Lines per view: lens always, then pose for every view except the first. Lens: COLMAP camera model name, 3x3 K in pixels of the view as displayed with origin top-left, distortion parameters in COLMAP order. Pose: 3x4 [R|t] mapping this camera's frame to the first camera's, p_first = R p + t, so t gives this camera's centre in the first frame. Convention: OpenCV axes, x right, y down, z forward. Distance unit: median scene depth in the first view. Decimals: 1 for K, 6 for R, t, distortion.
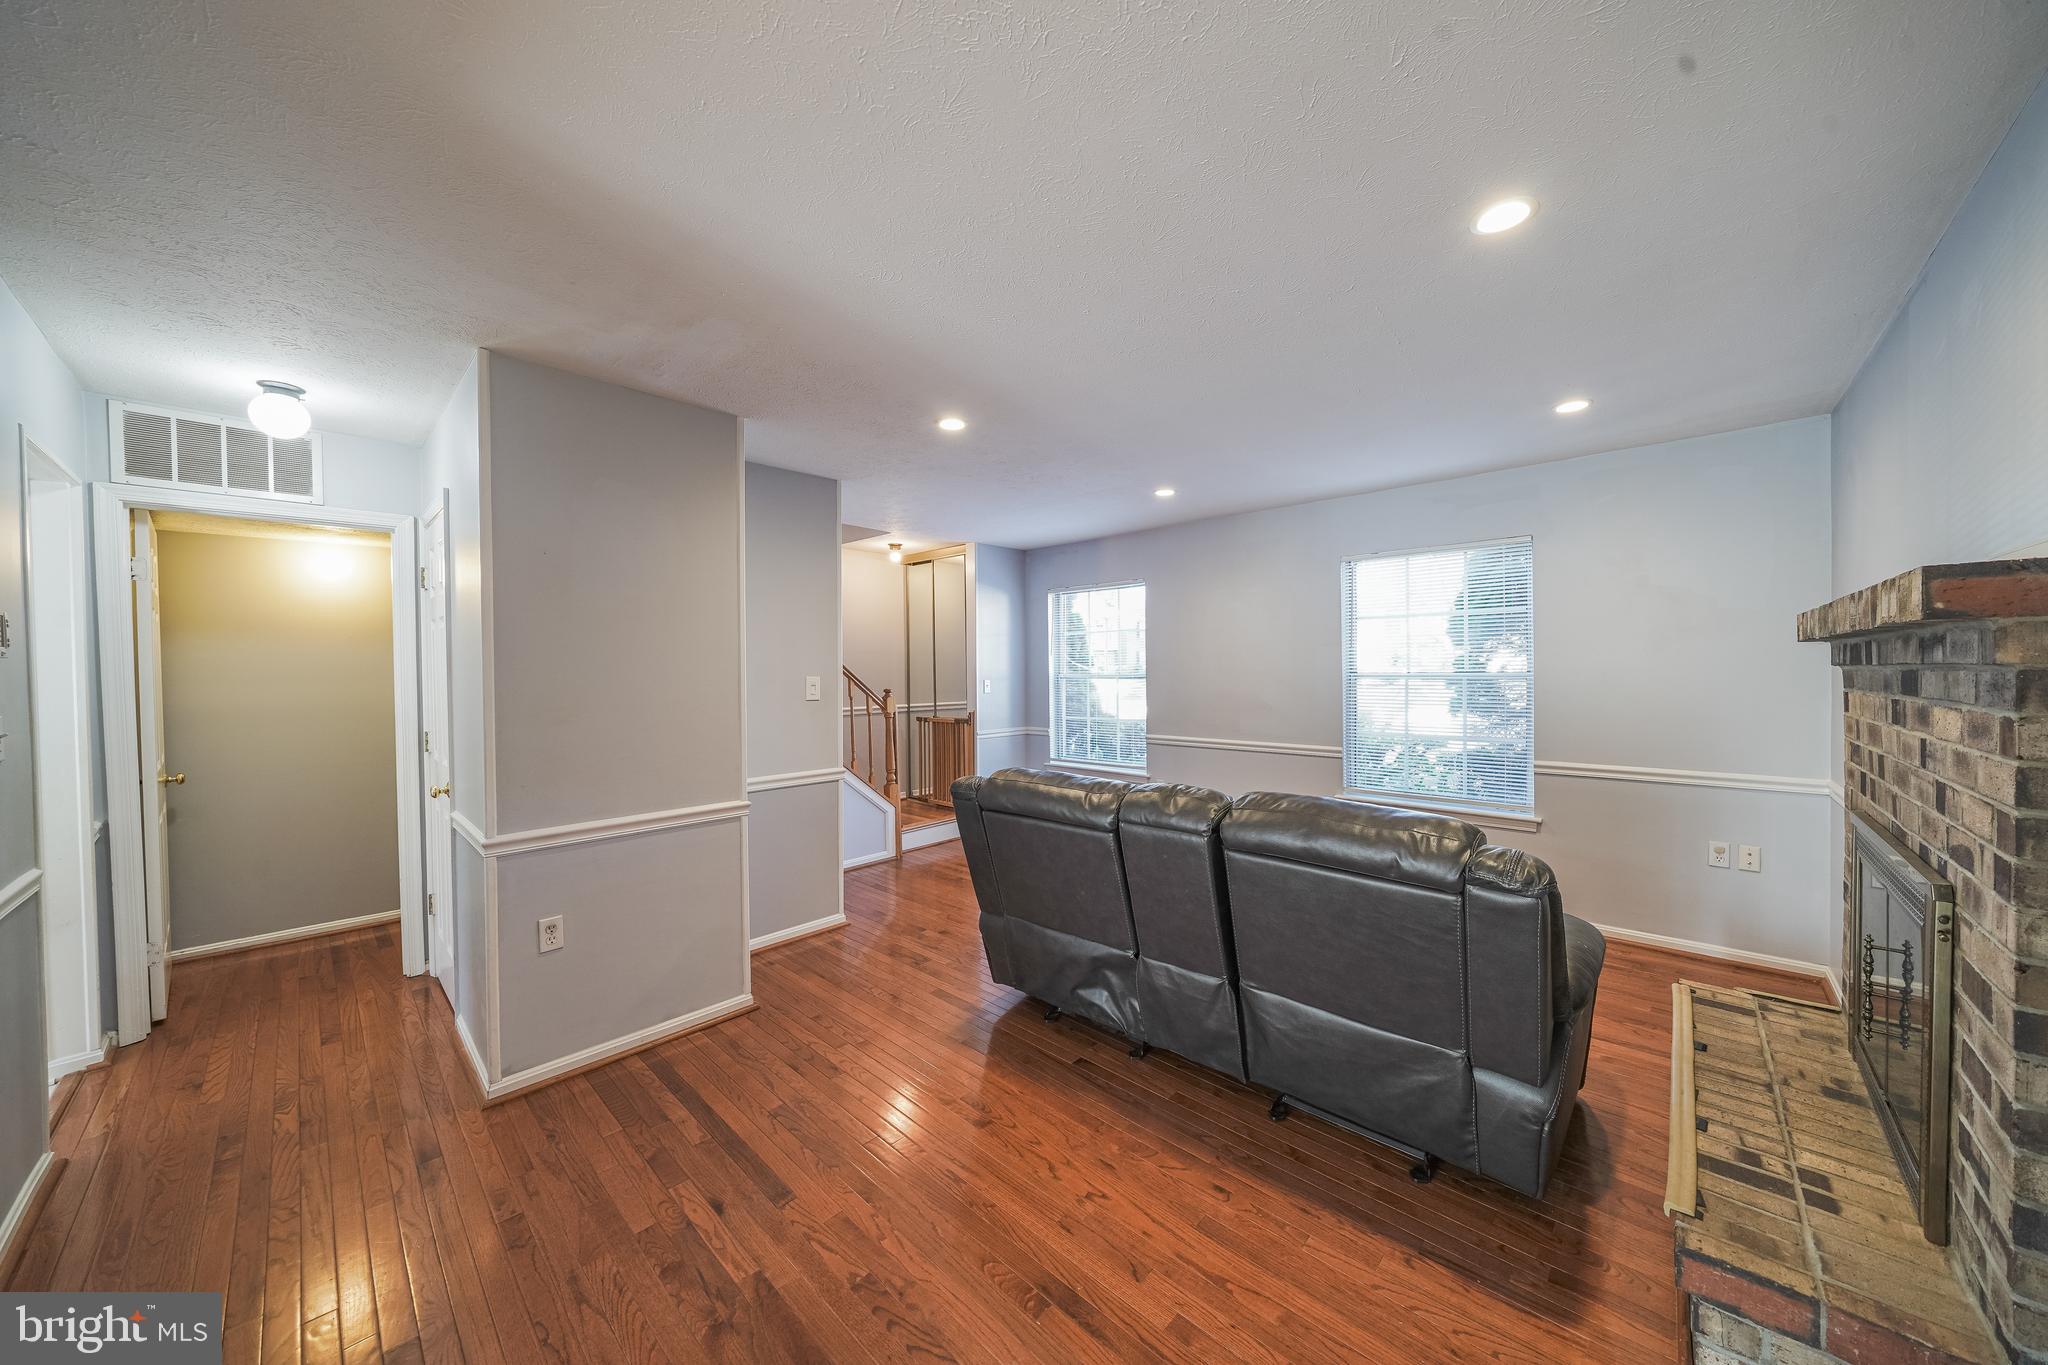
lens RADIAL K [[704.3, 0, 1036.2], [0, 704.3, 672.8], [0, 0, 1]] dist [-0.004746, 0.000214]
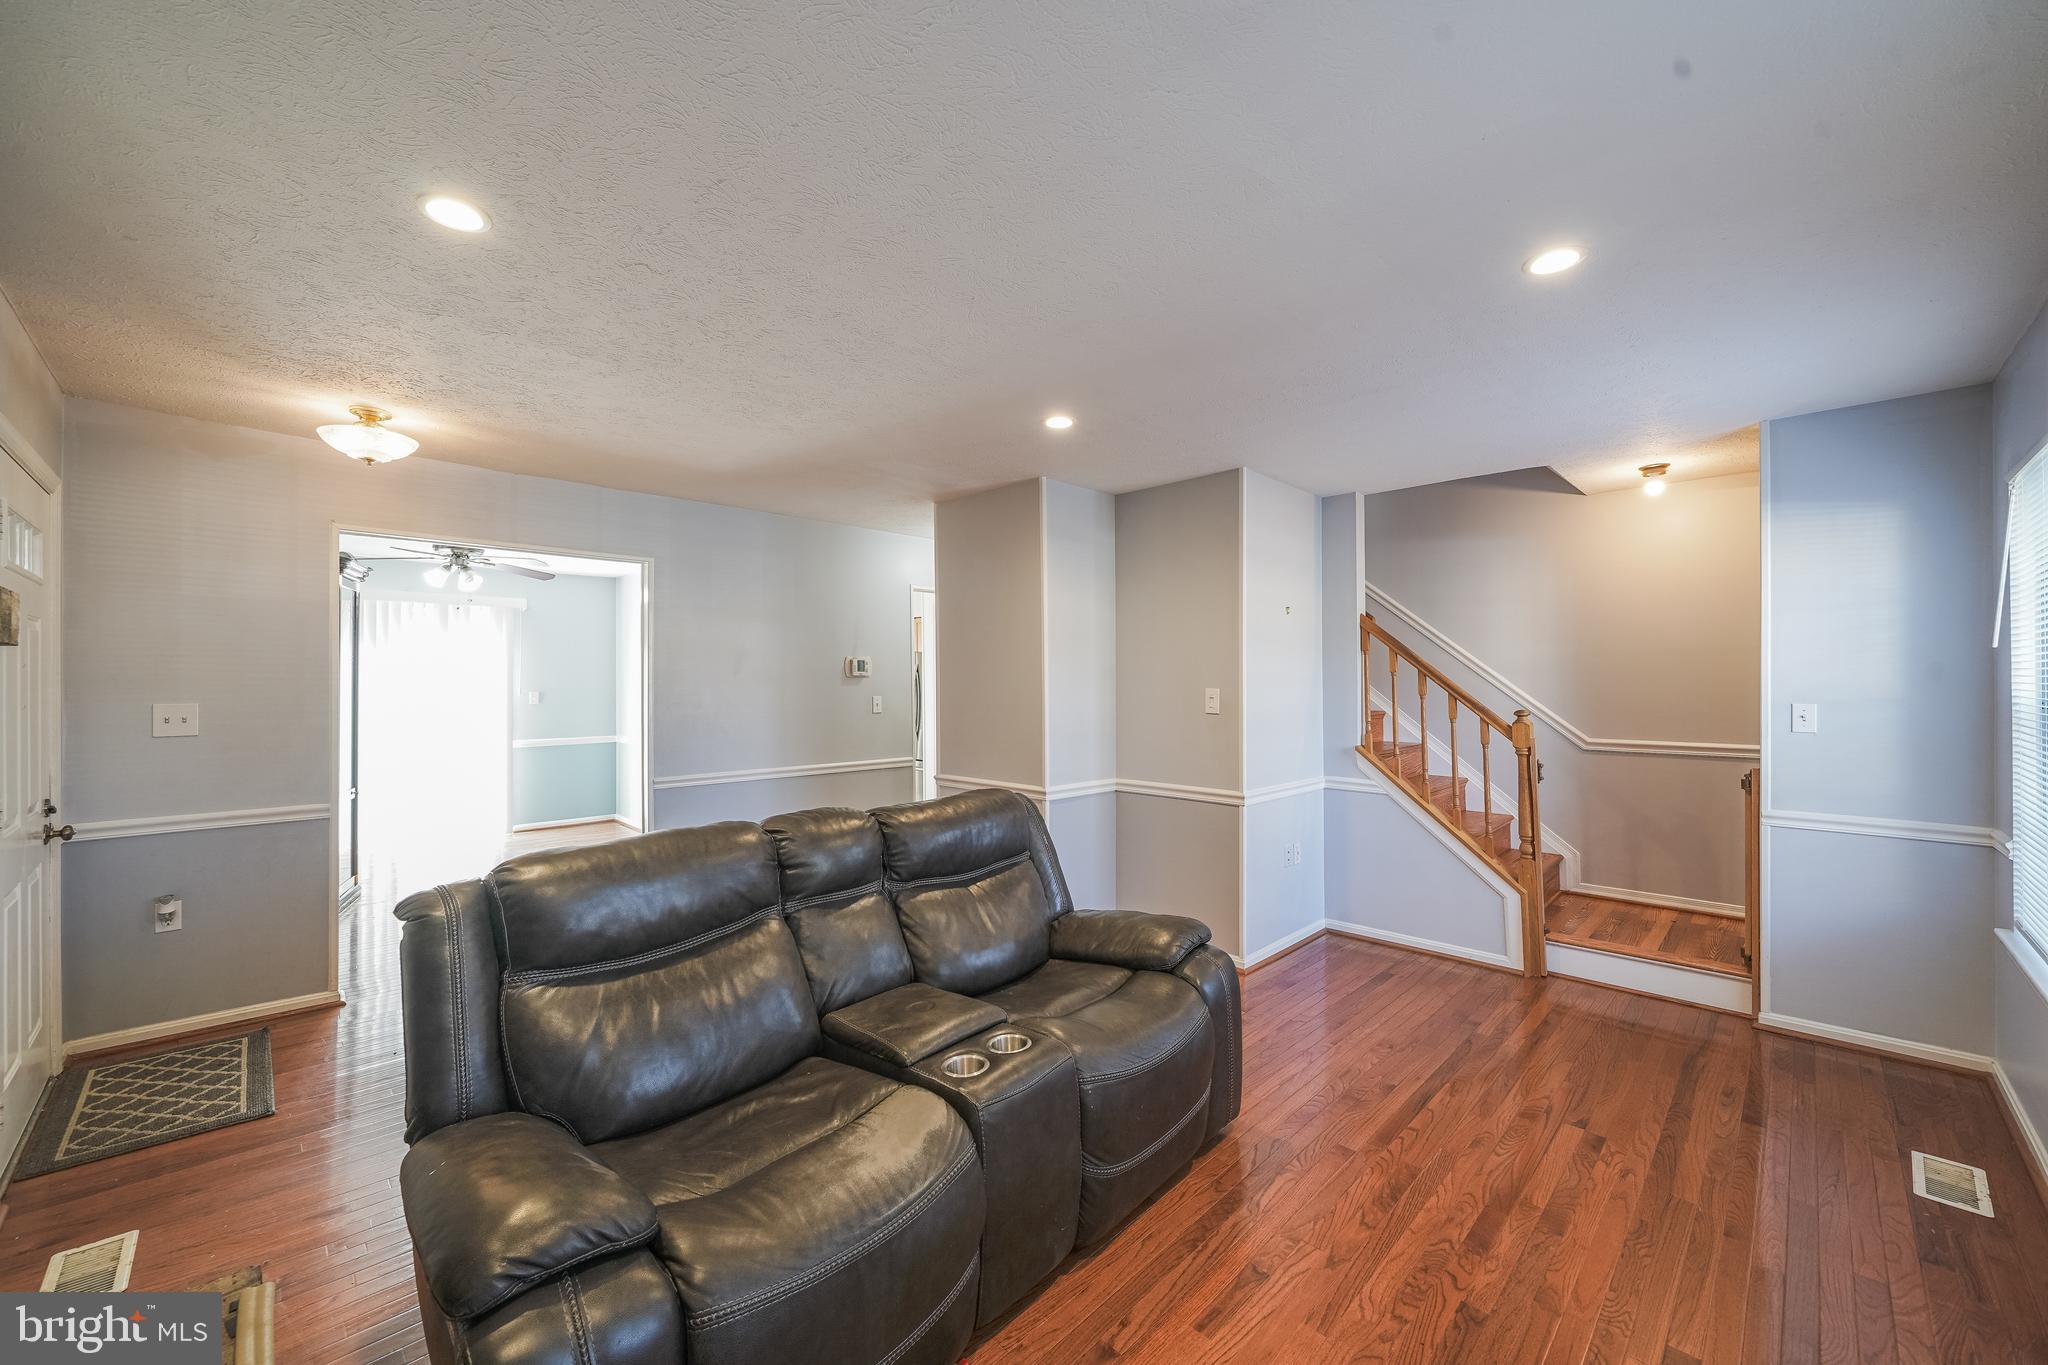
lens RADIAL K [[788.5, 0, 1023.2], [0, 788.5, 678.7], [0, 0, 1]] dist [-0.003538, -0.000098]
pose [[-0.036819, 0.005747, -0.999305, 1.222024], [-0.002418, 0.999980, 0.005840, -0.023309], [0.999319, 0.002631, -0.036804, 1.298638]]
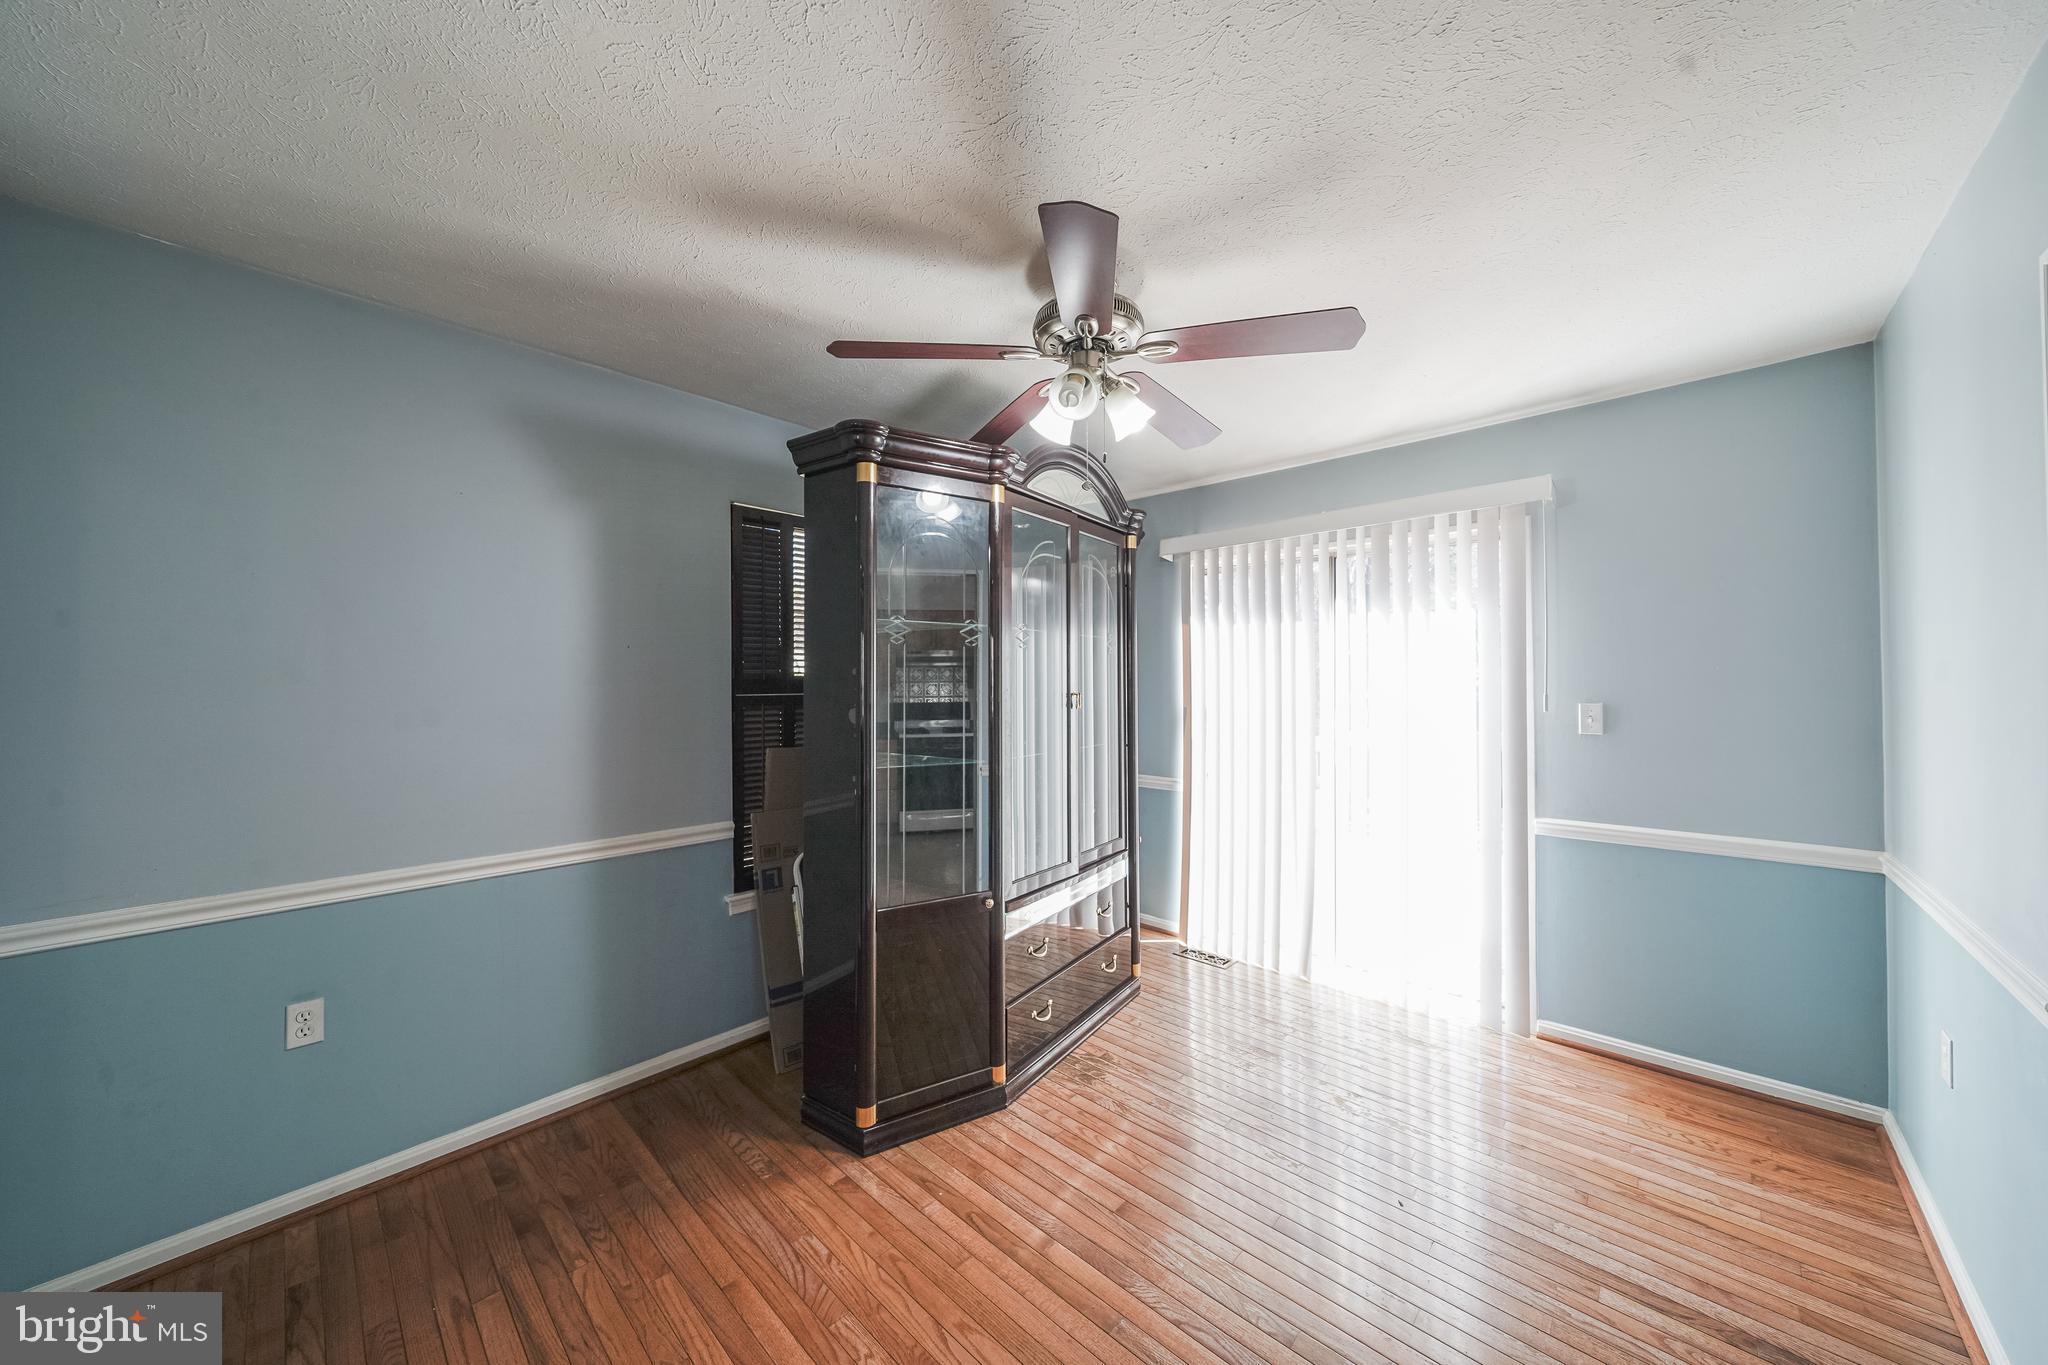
lens RADIAL K [[704.3, 0, 1039.7], [0, 704.3, 670.8], [0, 0, 1]] dist [-0.004746, 0.000214]
pose [[-0.999854, 0.010724, -0.013293, -1.009393], [0.010951, 0.999793, -0.017132, 0.010113], [0.013106, -0.017275, -0.999765, 0.314340]]
